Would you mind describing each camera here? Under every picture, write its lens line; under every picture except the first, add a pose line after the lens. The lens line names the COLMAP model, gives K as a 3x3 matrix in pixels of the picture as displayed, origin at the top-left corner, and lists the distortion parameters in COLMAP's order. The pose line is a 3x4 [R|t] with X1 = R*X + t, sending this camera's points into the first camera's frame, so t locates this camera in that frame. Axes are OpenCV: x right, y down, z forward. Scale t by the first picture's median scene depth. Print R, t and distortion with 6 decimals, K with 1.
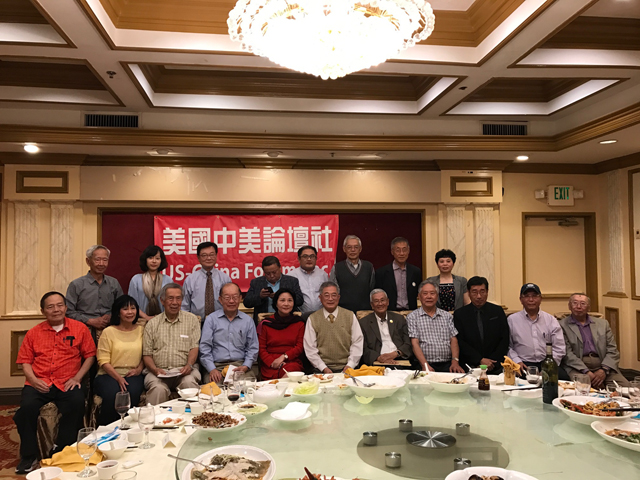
lens RADIAL K [[531.6, 0, 322.2], [0, 531.6, 240.3], [0, 0, 1]] dist [0.002769, -0.000561]
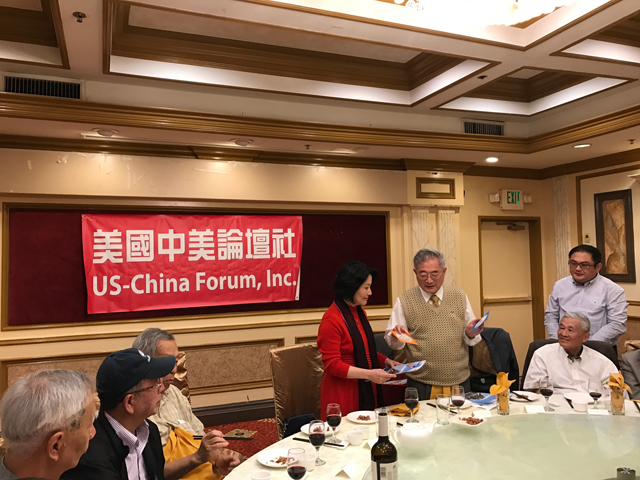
lens RADIAL K [[531.6, 0, 319.0], [0, 531.6, 238.9], [0, 0, 1]] dist [0.002769, -0.000561]
pose [[0.965256, 0.000136, 0.261305, -0.179511], [0.004694, 0.999829, -0.017859, 0.006241], [-0.261263, 0.018465, 0.965091, 0.139019]]
